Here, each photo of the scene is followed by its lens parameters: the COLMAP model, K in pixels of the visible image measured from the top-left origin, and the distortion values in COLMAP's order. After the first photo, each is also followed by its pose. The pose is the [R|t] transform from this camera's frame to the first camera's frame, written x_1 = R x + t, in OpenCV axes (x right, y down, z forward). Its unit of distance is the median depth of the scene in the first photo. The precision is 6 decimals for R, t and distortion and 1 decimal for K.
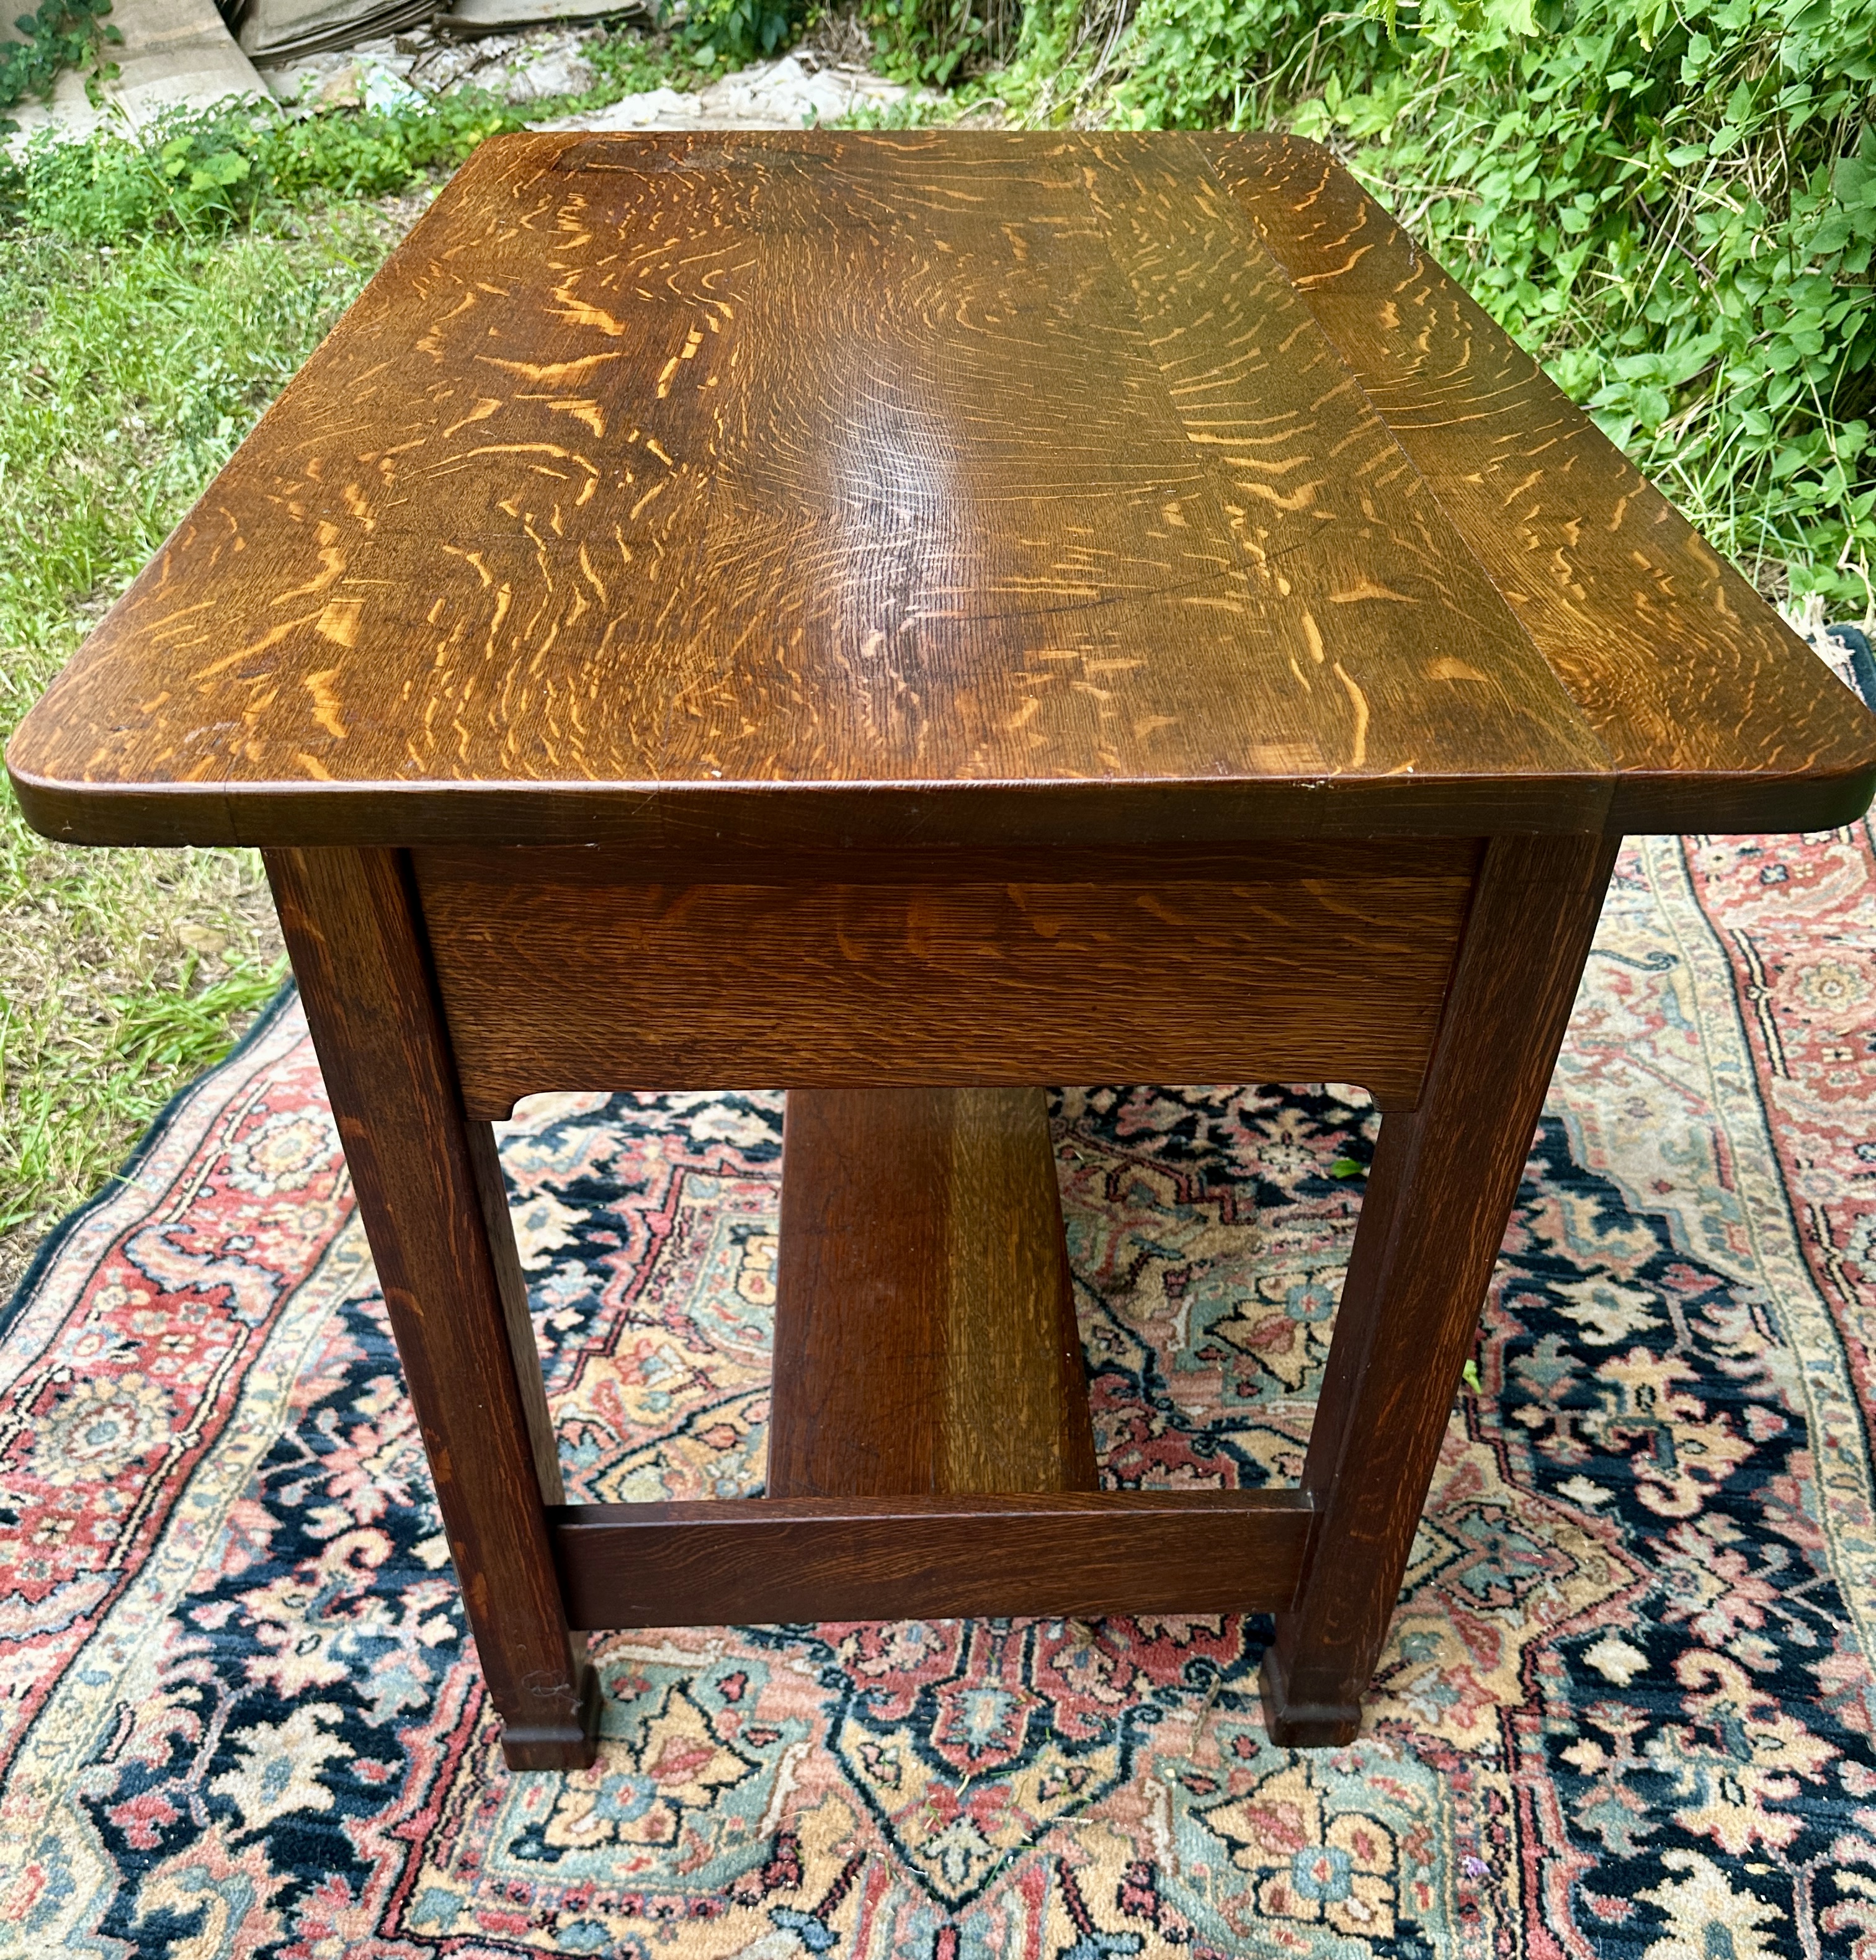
lens RADIAL K [[1807.5, 0, 941.2], [0, 1807.5, 1170.7], [0, 0, 1]] dist [0.005901, 0.000000]
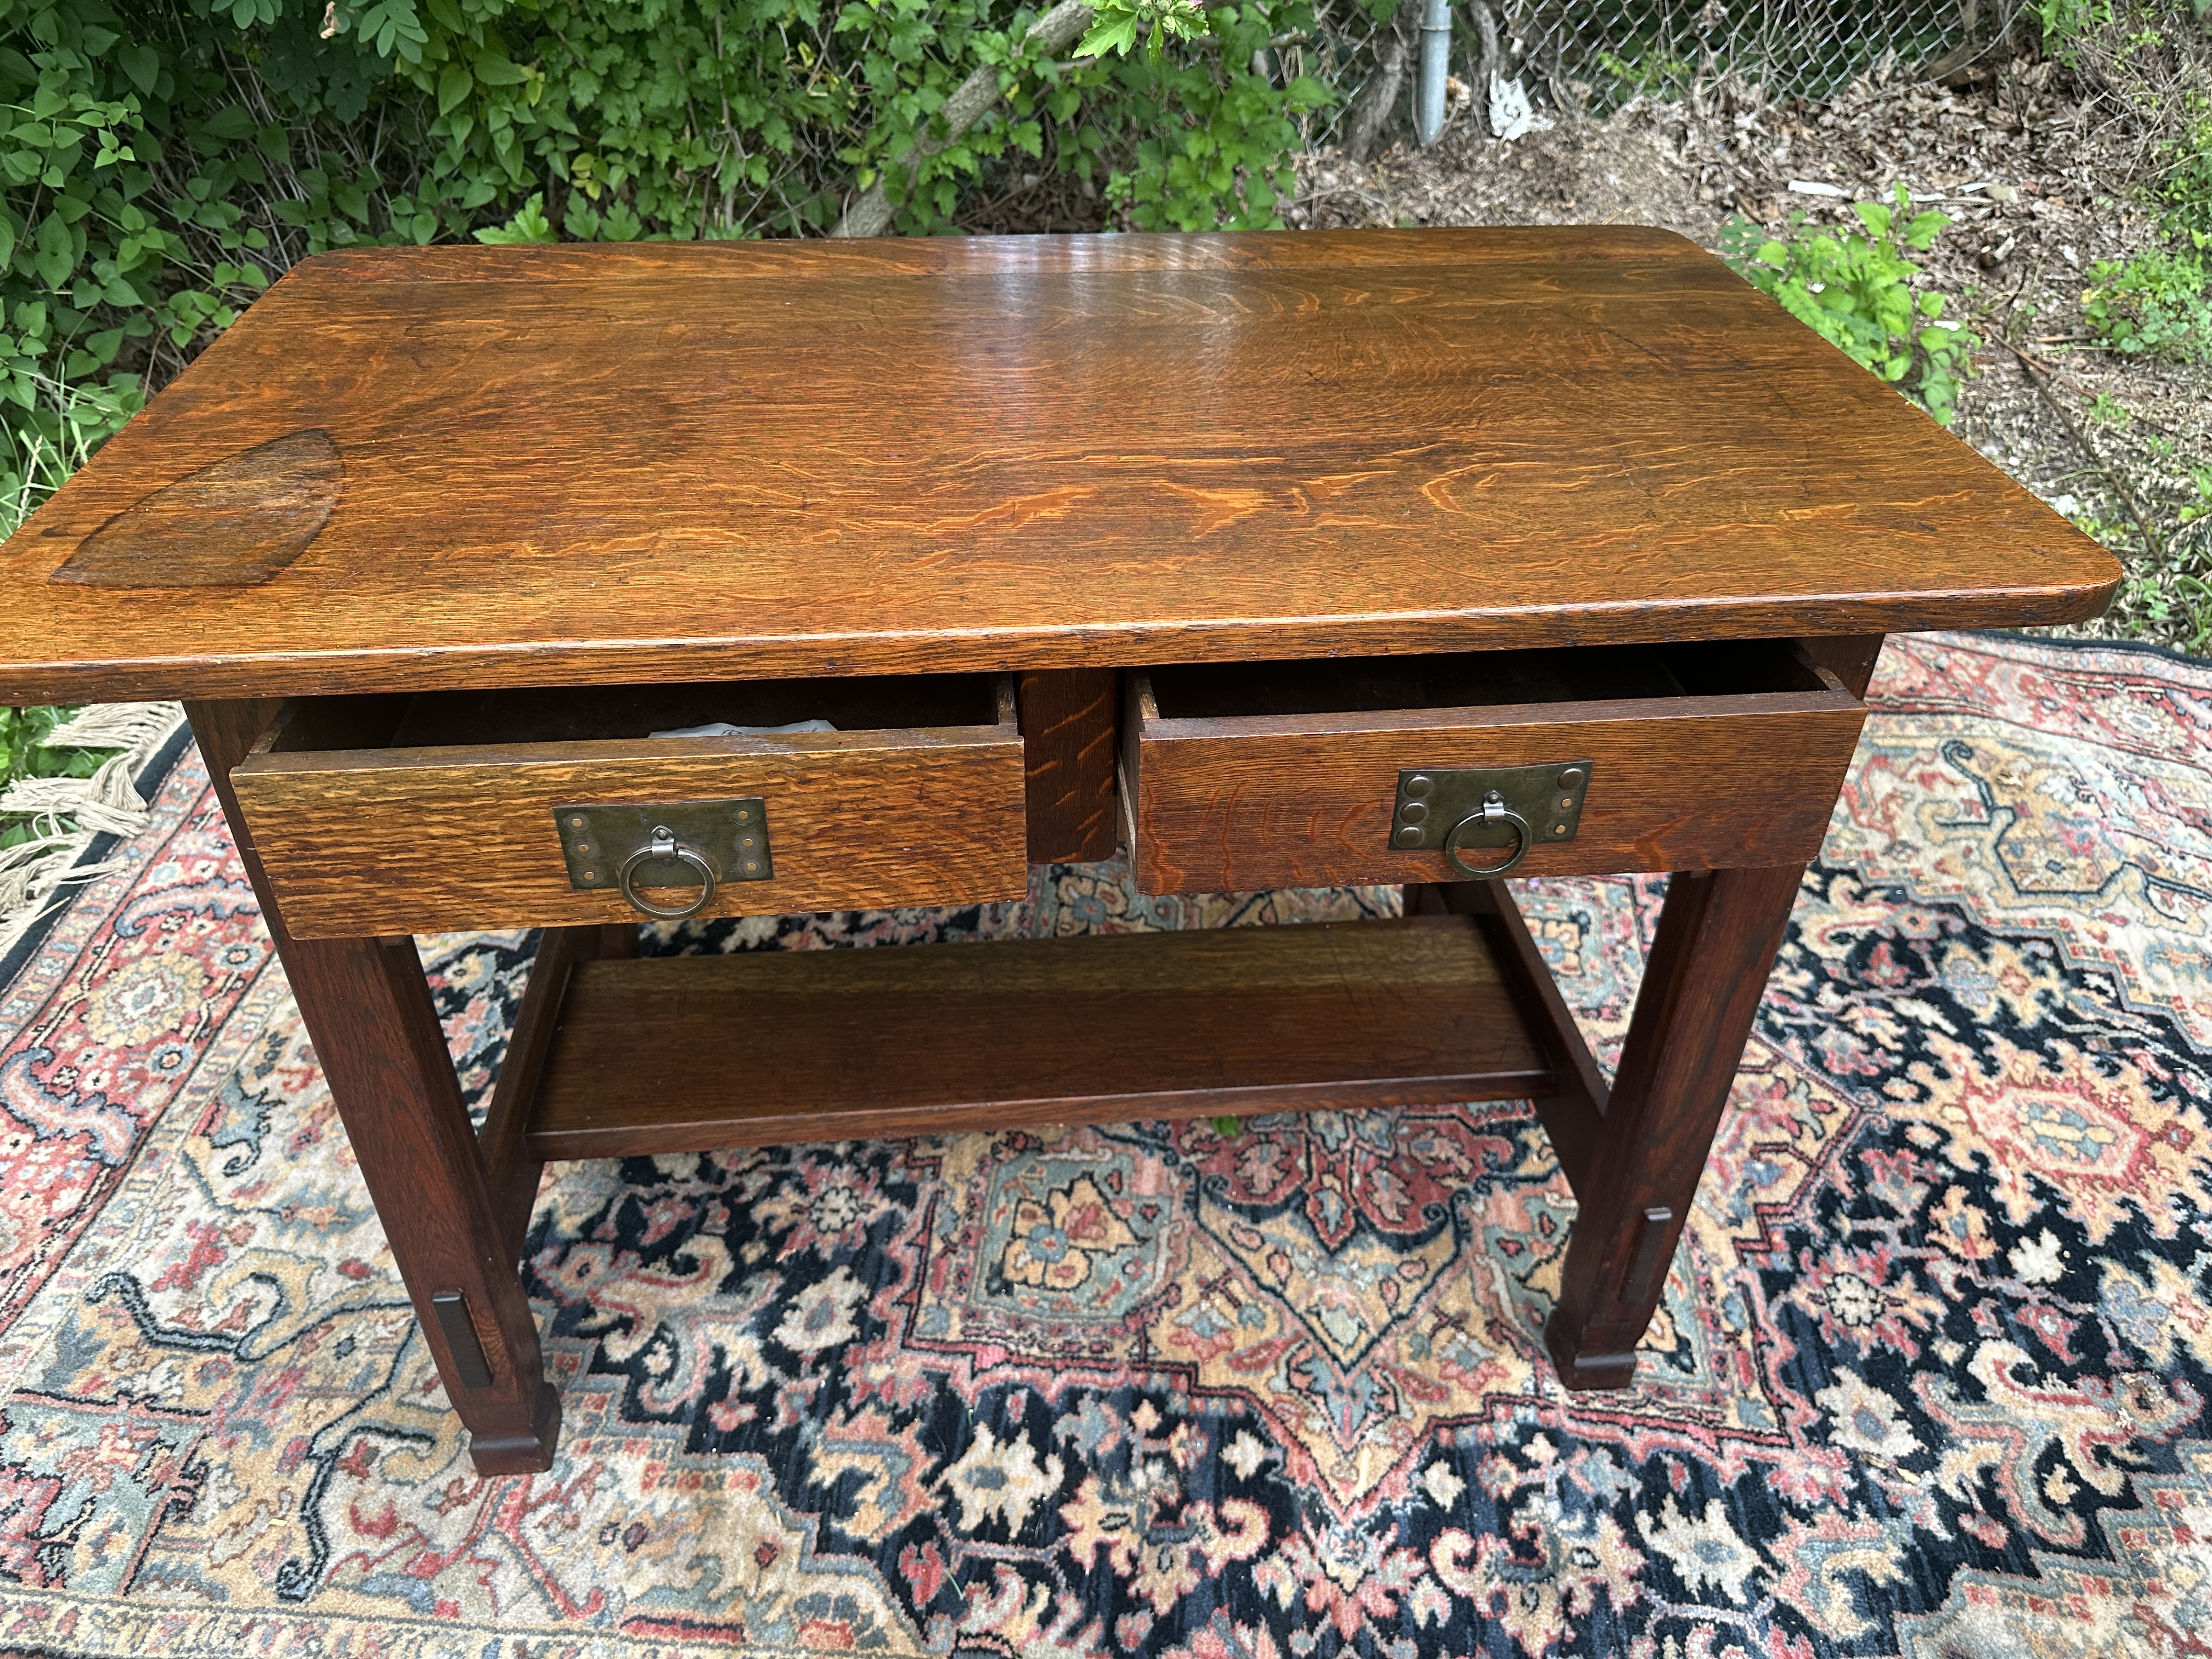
lens RADIAL K [[1588.2, 0, 1098.0], [0, 1588.2, 816.3], [0, 0, 1]] dist [0.017774, -0.029897]
pose [[-0.055109, -0.593427, 0.802999, -0.825002], [0.627682, 0.604851, 0.490071, -0.640522], [-0.776516, 0.531036, 0.339151, 0.670787]]
